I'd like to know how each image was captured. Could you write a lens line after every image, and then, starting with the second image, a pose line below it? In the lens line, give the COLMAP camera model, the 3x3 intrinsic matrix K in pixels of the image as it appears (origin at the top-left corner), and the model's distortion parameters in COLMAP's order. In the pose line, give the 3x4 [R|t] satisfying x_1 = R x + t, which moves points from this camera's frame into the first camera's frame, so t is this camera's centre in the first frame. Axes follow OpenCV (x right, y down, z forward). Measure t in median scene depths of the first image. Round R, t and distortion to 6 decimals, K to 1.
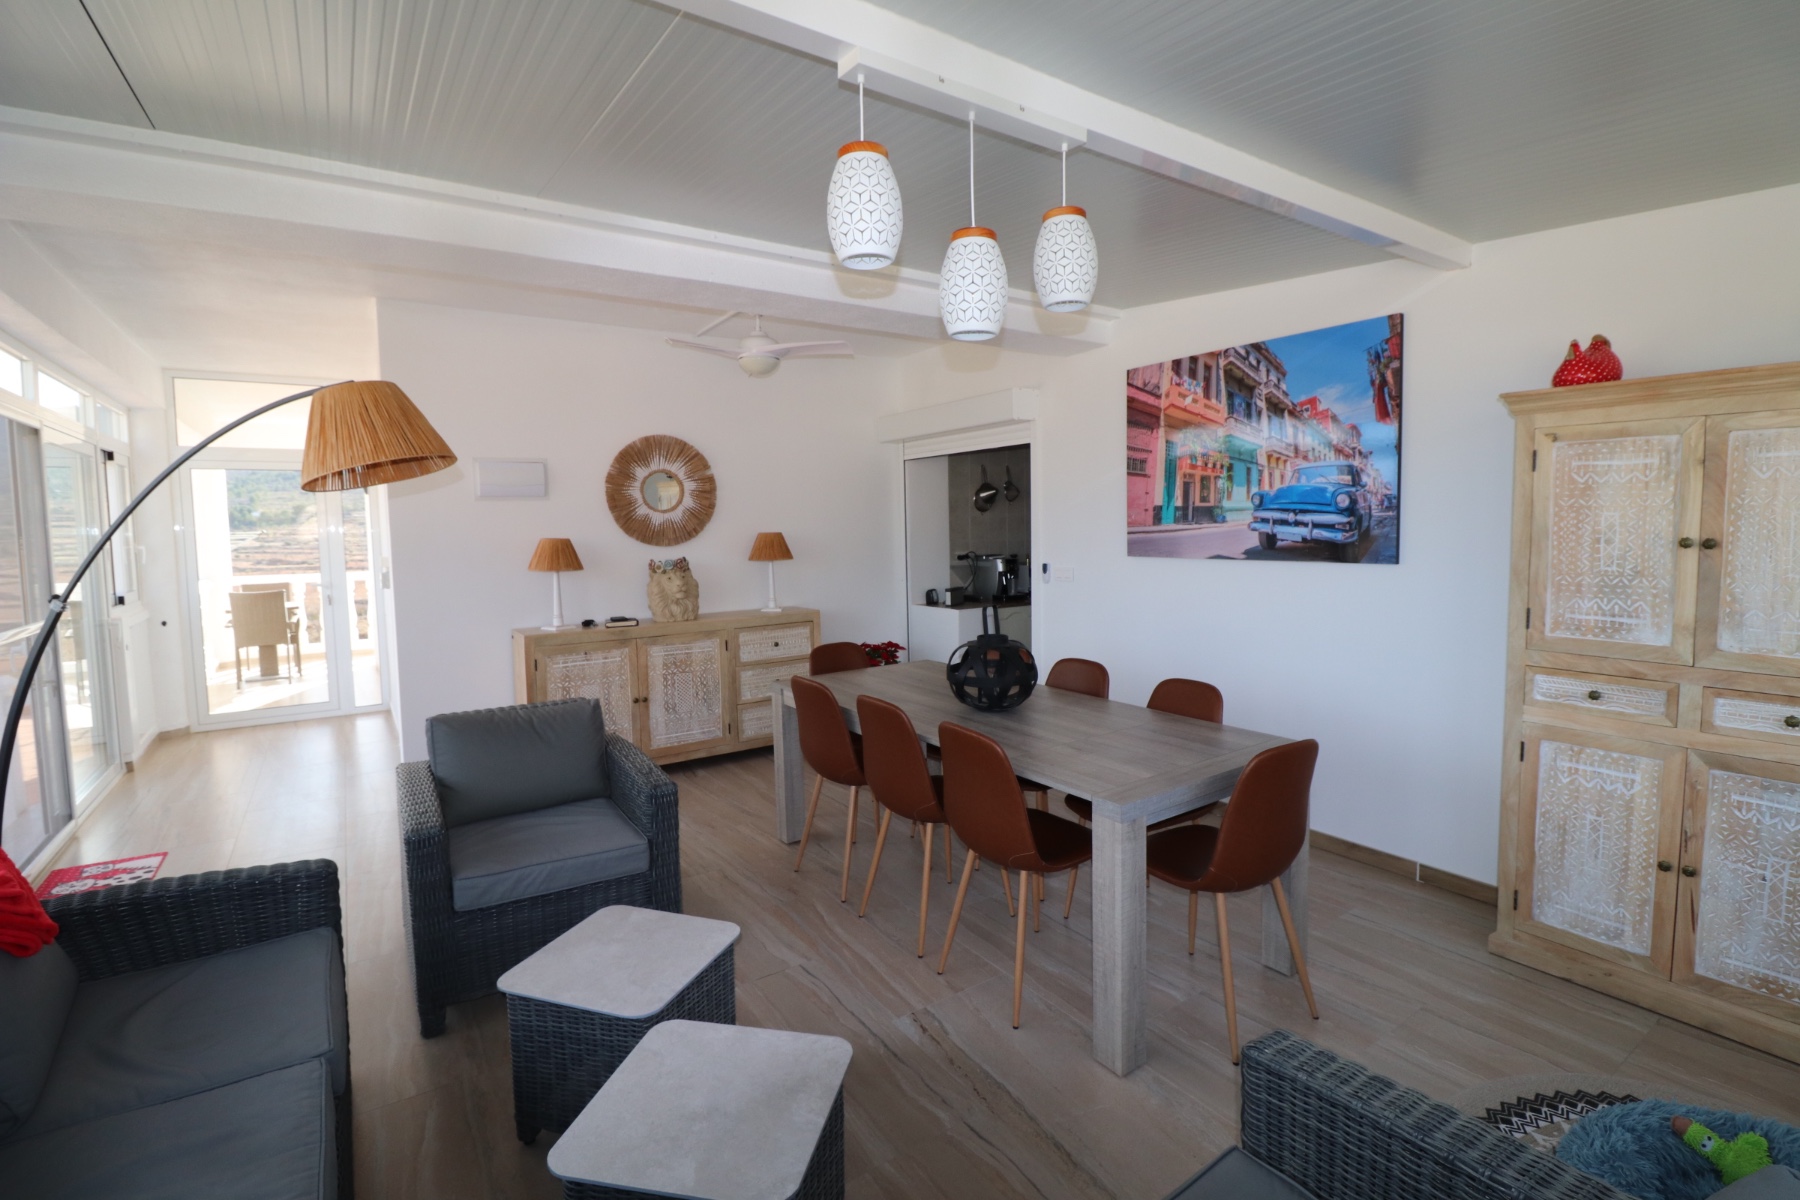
lens RADIAL K [[853.4, 0, 917.2], [0, 853.4, 573.7], [0, 0, 1]] dist [-0.000587, -0.000156]
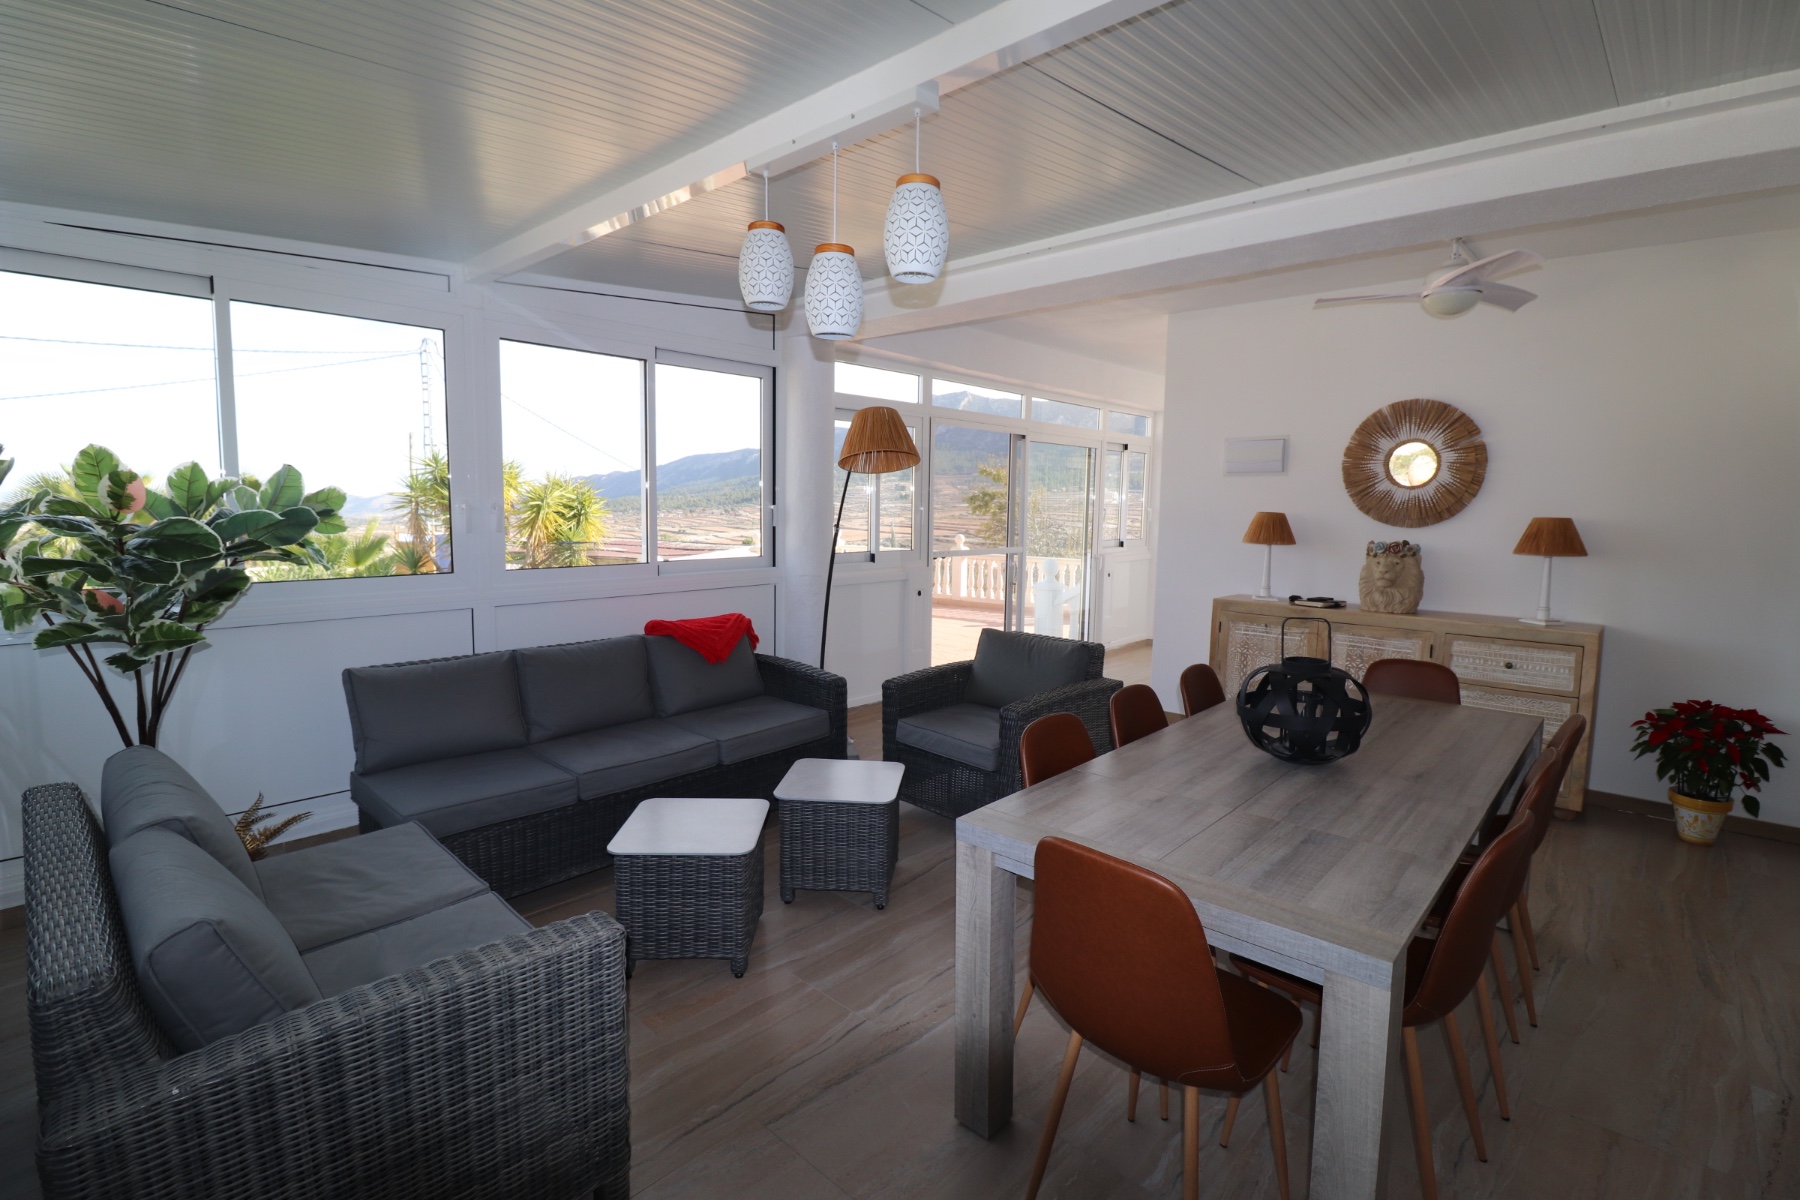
lens RADIAL K [[853.4, 0, 917.2], [0, 853.4, 573.7], [0, 0, 1]] dist [-0.000587, -0.000156]
pose [[0.204311, 0.107890, -0.972942, 0.472440], [-0.074237, 0.992753, 0.094497, -0.031412], [0.976087, 0.052922, 0.210840, 0.339638]]
